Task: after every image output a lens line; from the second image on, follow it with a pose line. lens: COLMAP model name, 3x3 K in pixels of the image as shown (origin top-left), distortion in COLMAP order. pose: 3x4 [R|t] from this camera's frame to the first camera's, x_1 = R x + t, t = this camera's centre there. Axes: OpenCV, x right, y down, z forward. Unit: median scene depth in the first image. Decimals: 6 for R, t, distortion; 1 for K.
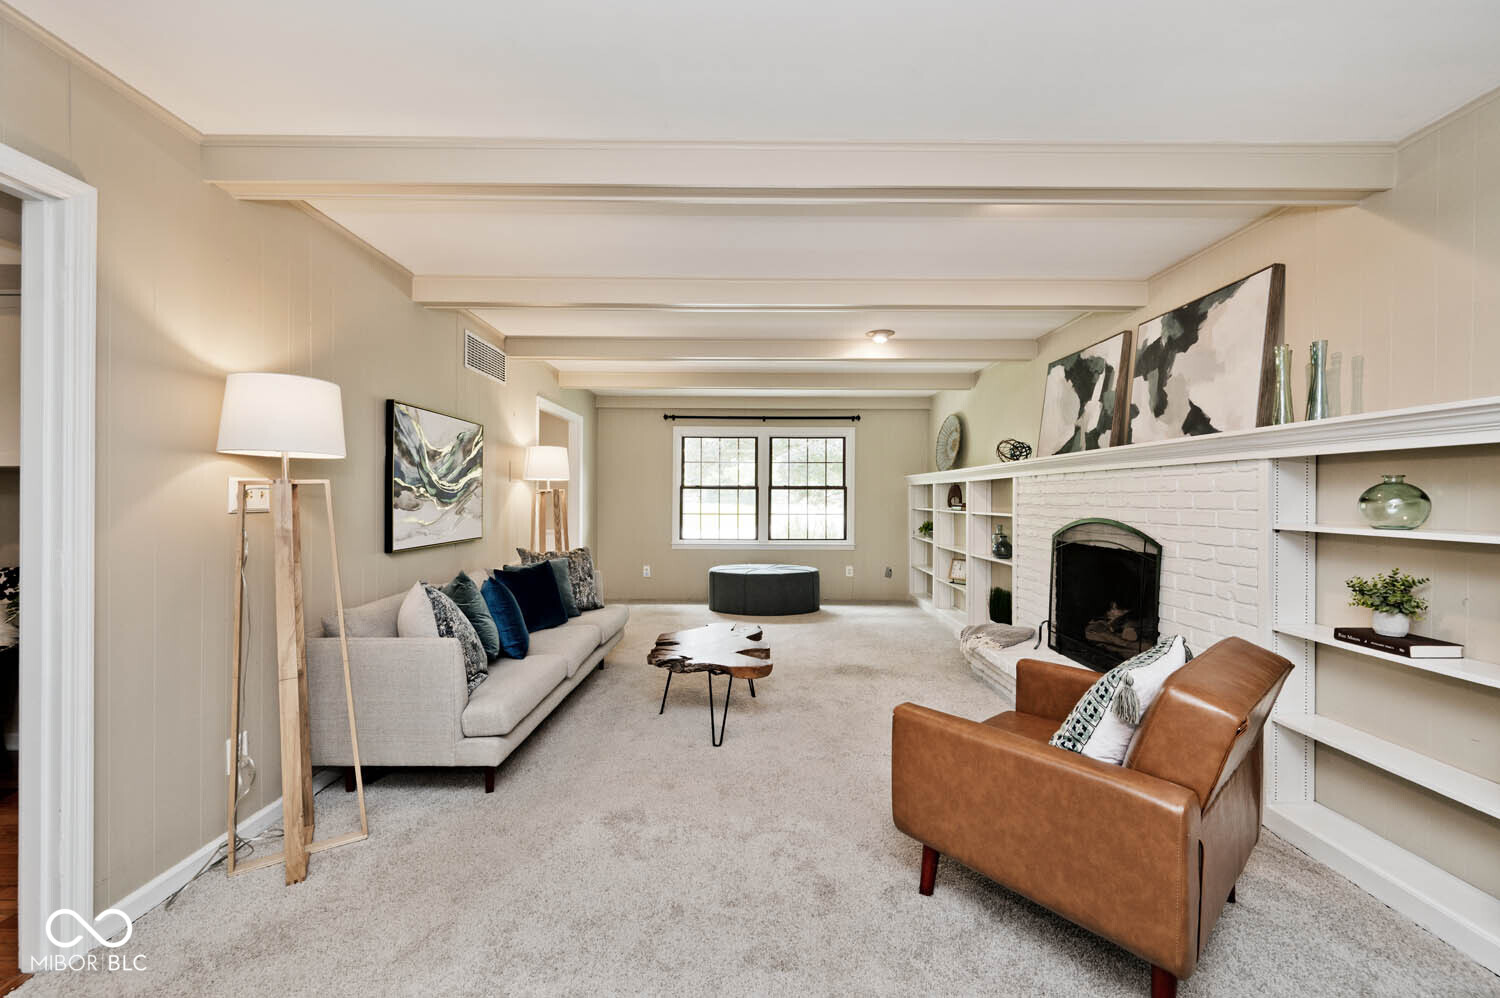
lens RADIAL K [[594.6, 0, 749.9], [0, 594.6, 499.8], [0, 0, 1]] dist [0.003399, 0.000517]
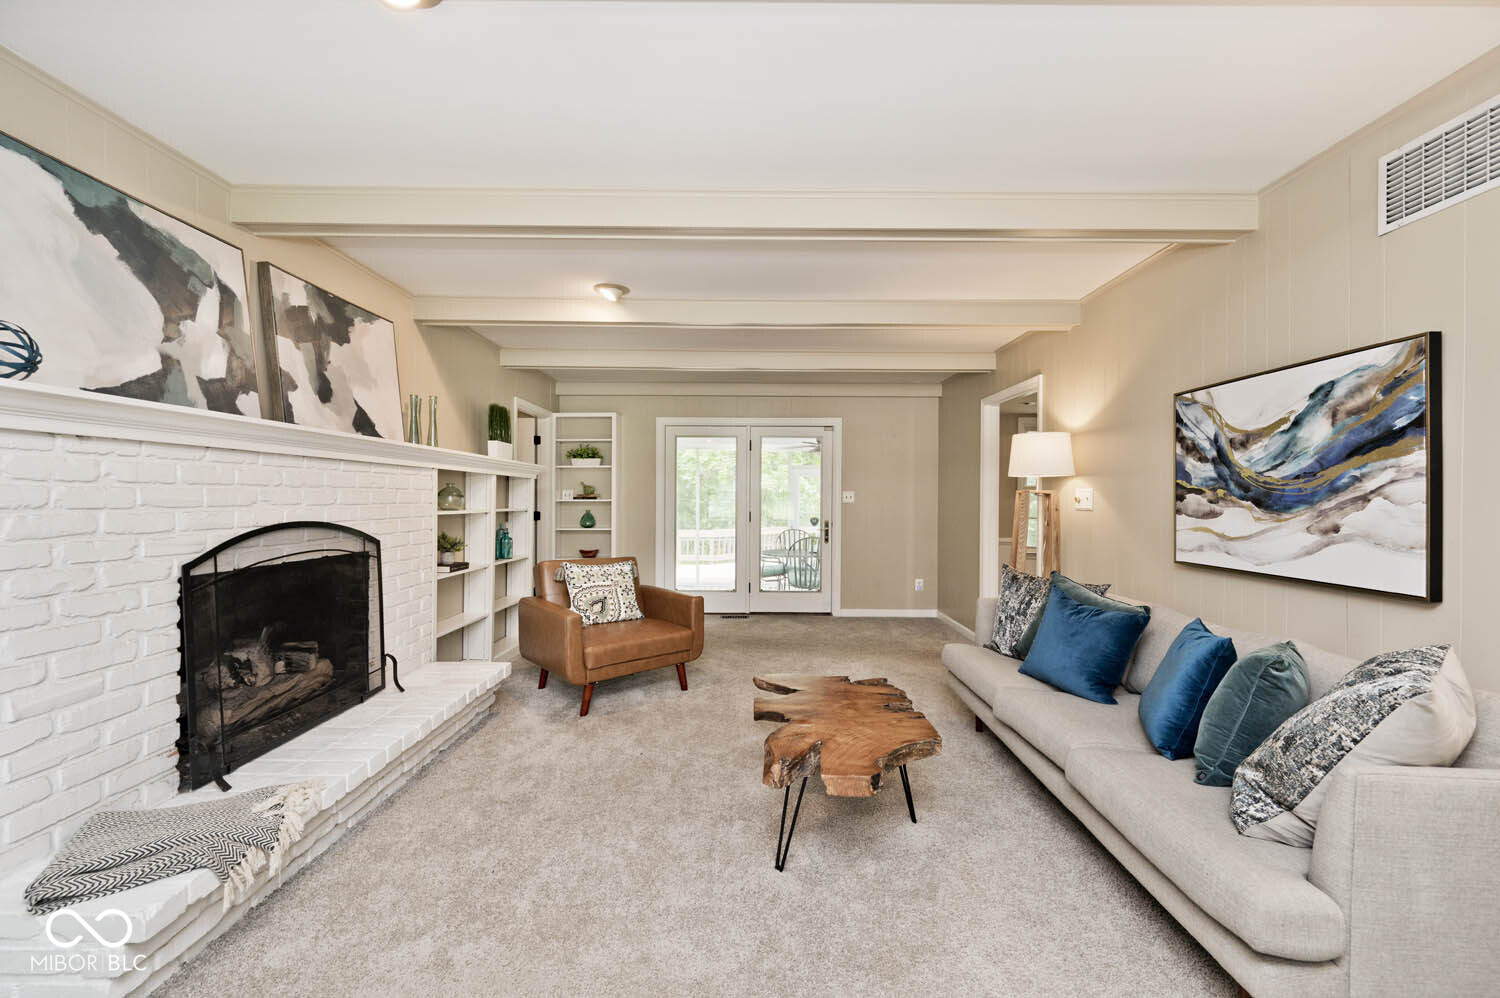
lens RADIAL K [[594.6, 0, 748.5], [0, 594.6, 498.7], [0, 0, 1]] dist [0.003399, 0.000517]
pose [[-0.999827, -0.010384, 0.015457, 0.034499], [-0.010290, 0.999928, 0.006124, -0.007242], [-0.015519, 0.005964, -0.999862, 1.848433]]
